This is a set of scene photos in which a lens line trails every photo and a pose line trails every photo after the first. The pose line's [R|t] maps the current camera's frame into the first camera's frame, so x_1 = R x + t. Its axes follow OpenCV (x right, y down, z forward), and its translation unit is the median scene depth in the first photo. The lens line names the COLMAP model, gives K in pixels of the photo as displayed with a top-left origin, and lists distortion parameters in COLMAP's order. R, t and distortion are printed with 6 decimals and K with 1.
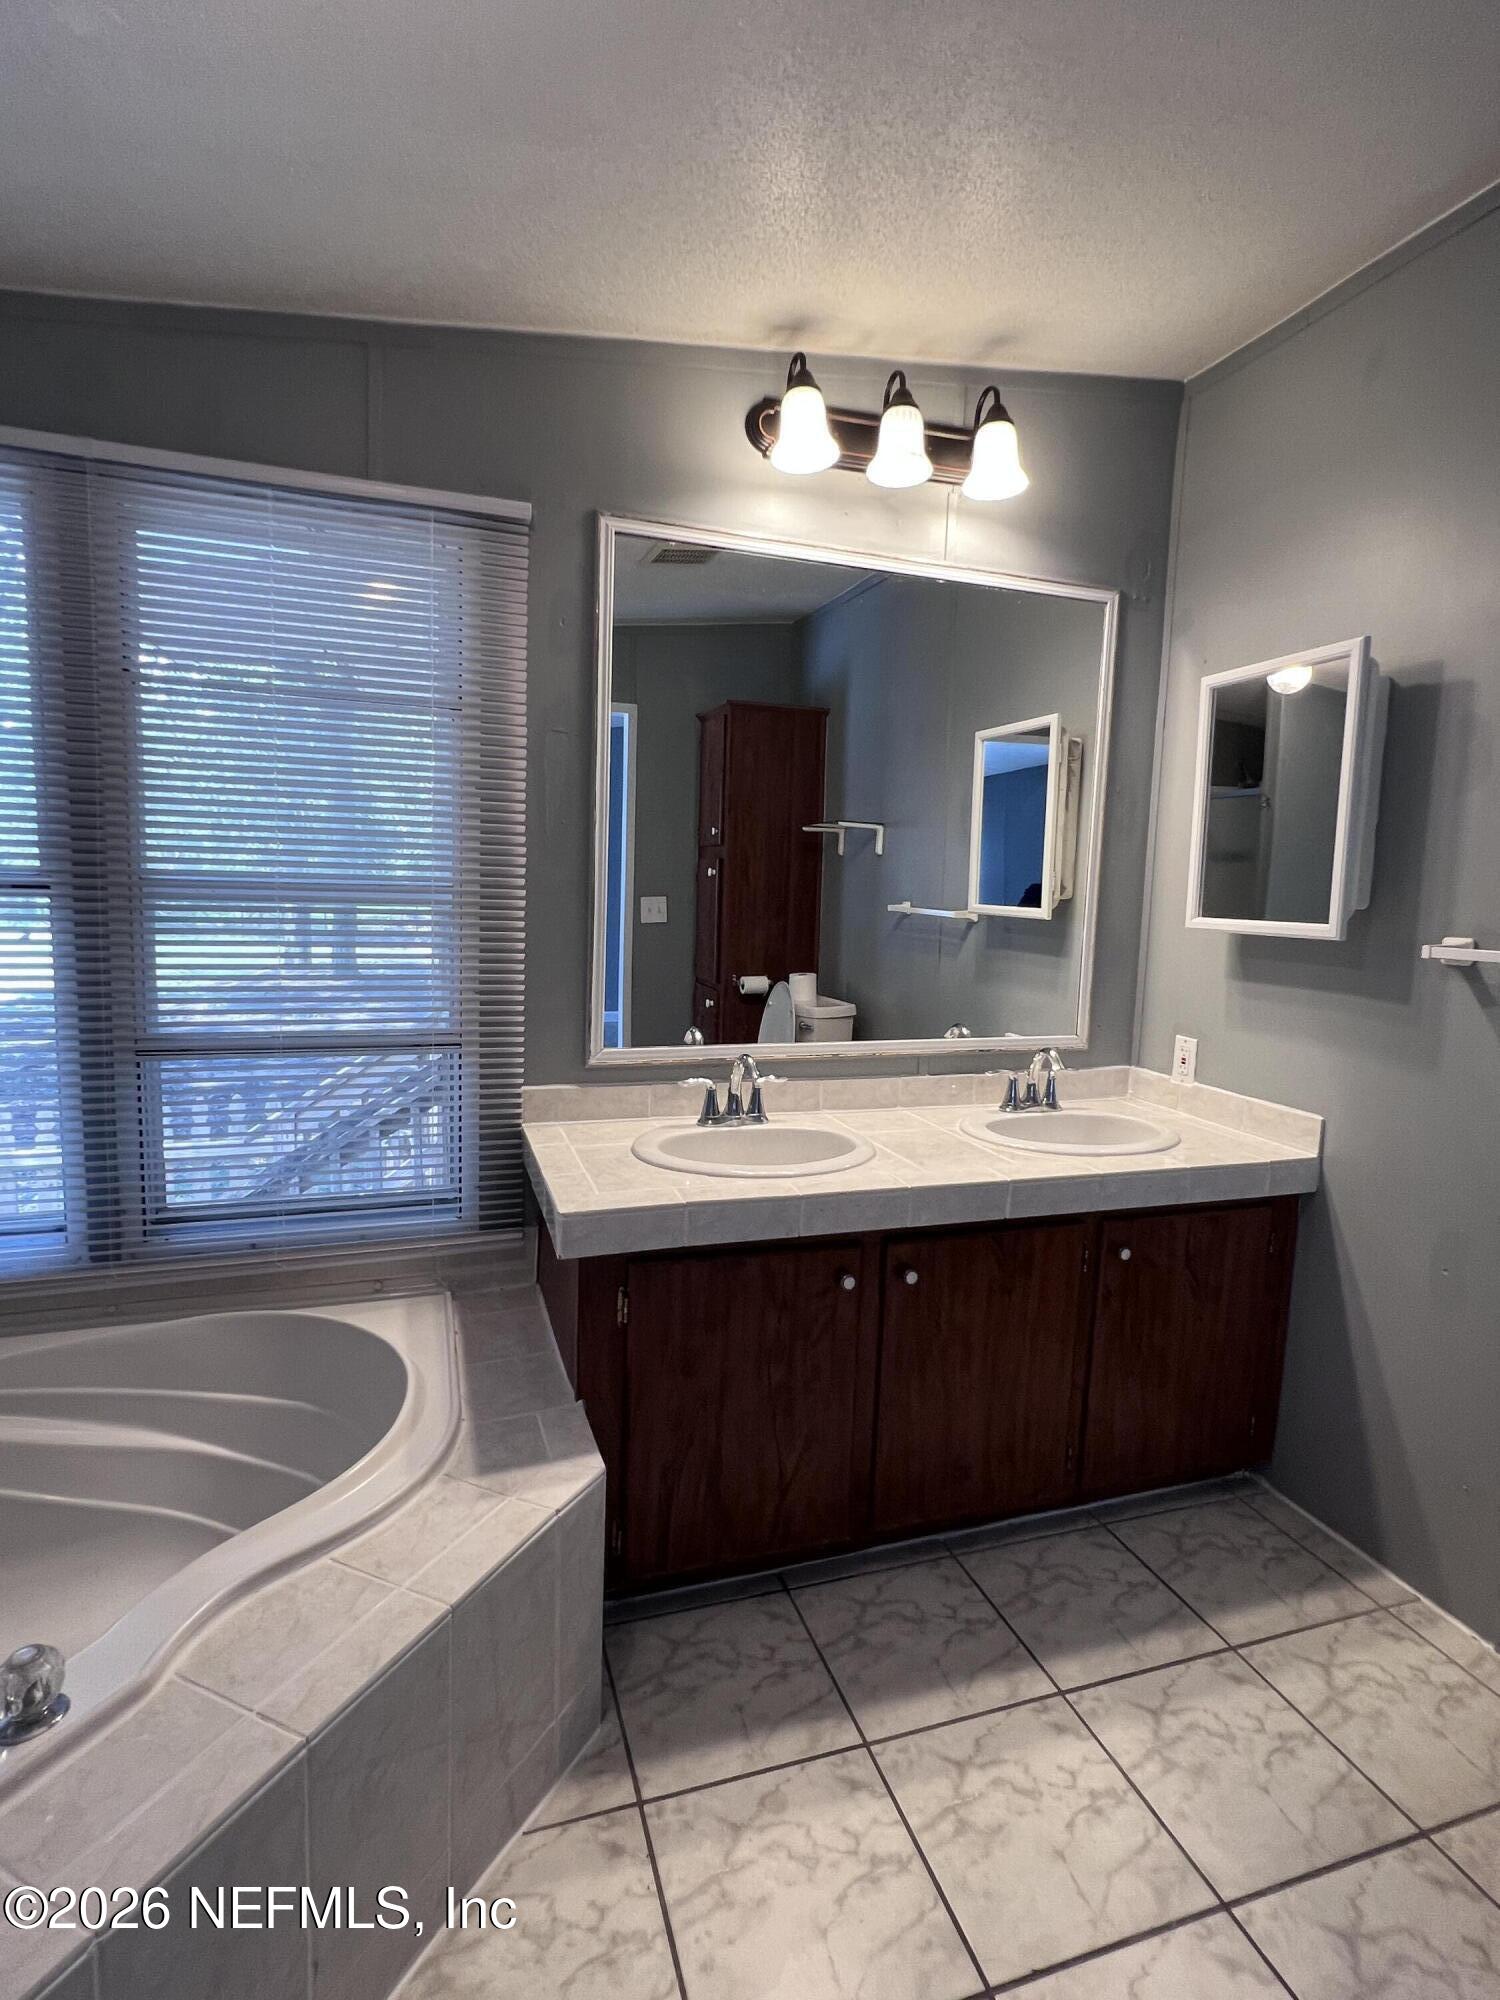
lens RADIAL K [[981.5, 0, 751.2], [0, 981.5, 957.5], [0, 0, 1]] dist [-0.003091, -0.000341]
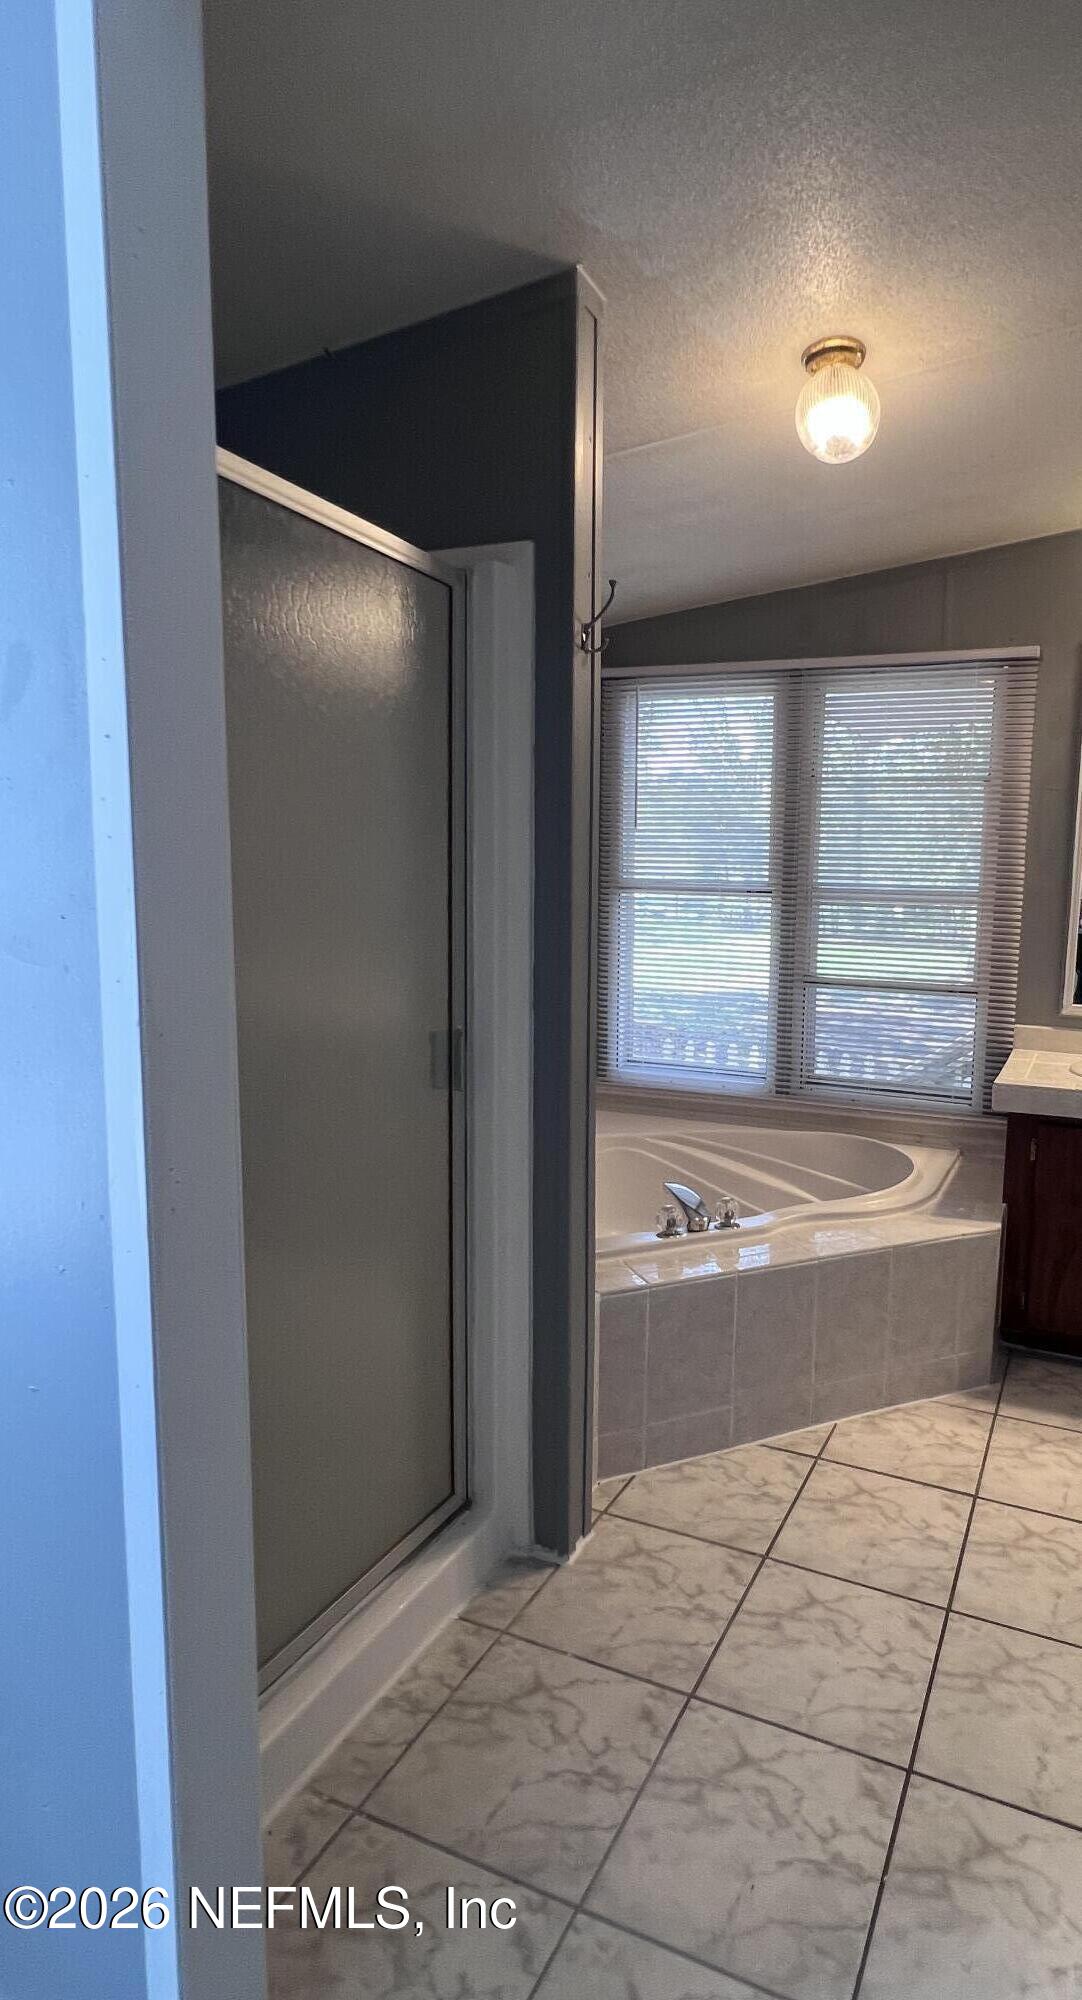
lens RADIAL K [[1153.9, 0, 541.0], [0, 1153.9, 1000.0], [0, 0, 1]] dist [-0.001781, -0.000292]
pose [[0.649766, 0.073583, -0.756564, 0.808420], [-0.070539, 0.996846, 0.036371, 0.102298], [0.756854, 0.029735, 0.652907, -0.918141]]
